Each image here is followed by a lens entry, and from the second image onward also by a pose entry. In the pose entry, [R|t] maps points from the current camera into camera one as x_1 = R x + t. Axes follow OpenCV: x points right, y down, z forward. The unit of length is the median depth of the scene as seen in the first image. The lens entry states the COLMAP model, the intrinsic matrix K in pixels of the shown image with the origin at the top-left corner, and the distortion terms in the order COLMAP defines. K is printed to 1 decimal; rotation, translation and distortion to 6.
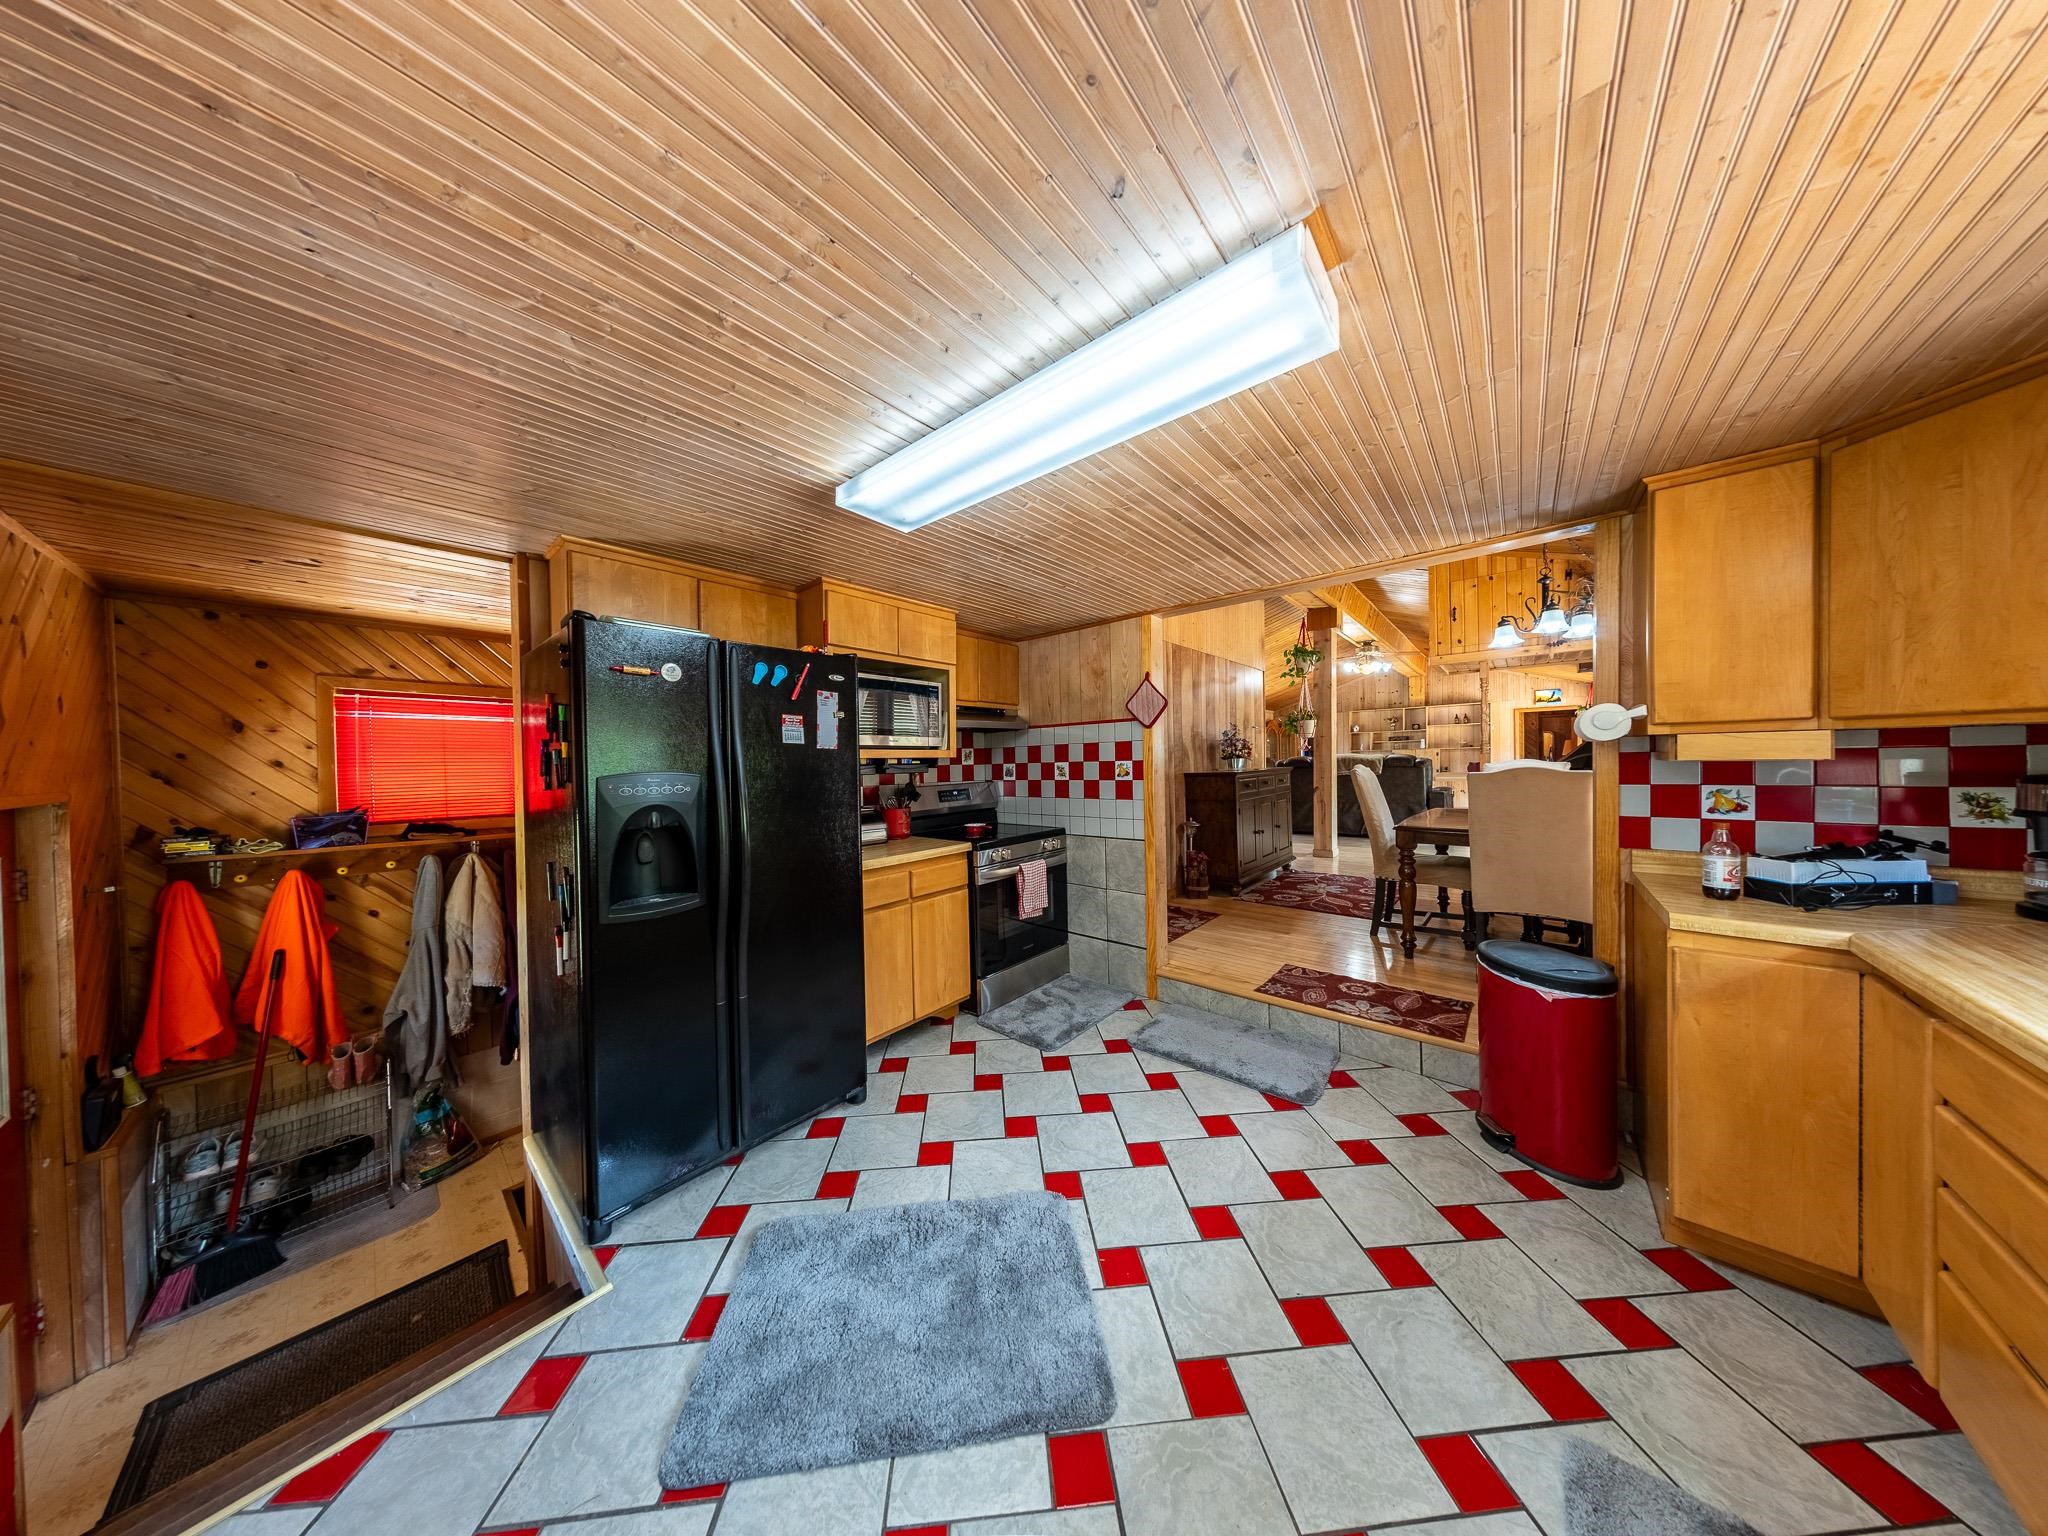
lens RADIAL K [[582.0, 0, 1020.5], [0, 582.0, 767.4], [0, 0, 1]] dist [0.004637, -0.000068]
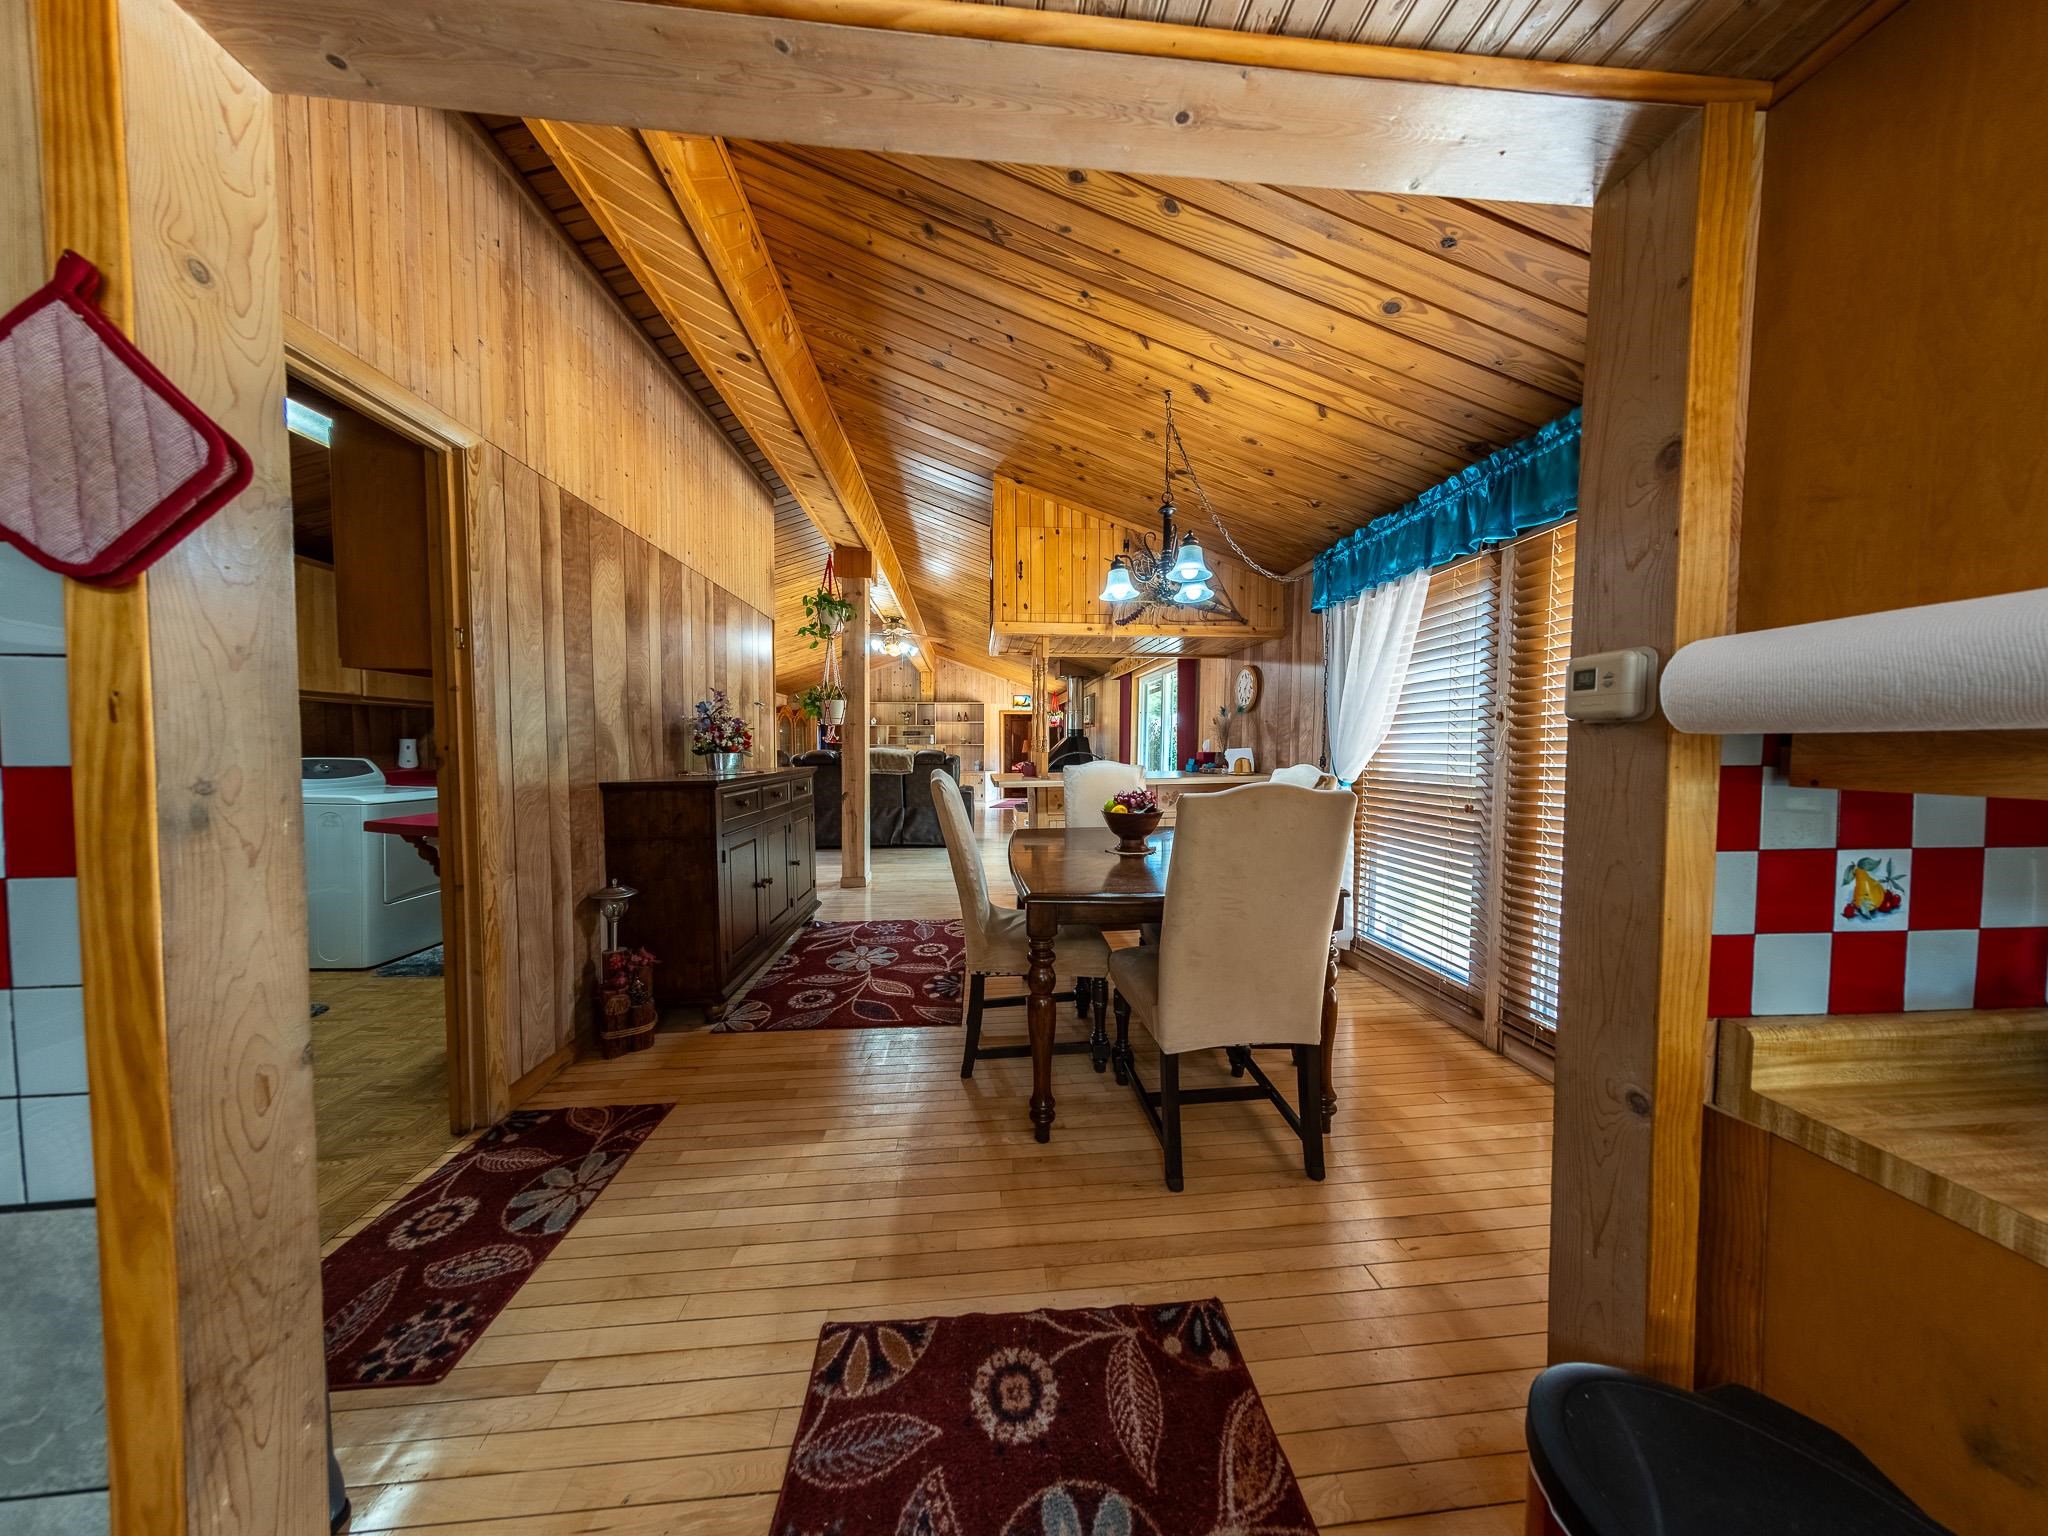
lens RADIAL K [[582.0, 0, 1020.5], [0, 582.0, 767.4], [0, 0, 1]] dist [0.004637, -0.000068]
pose [[0.701648, -0.003775, 0.712513, 0.172059], [-0.006280, 0.999914, 0.011482, -0.010004], [-0.712496, -0.012531, 0.701565, 0.402544]]
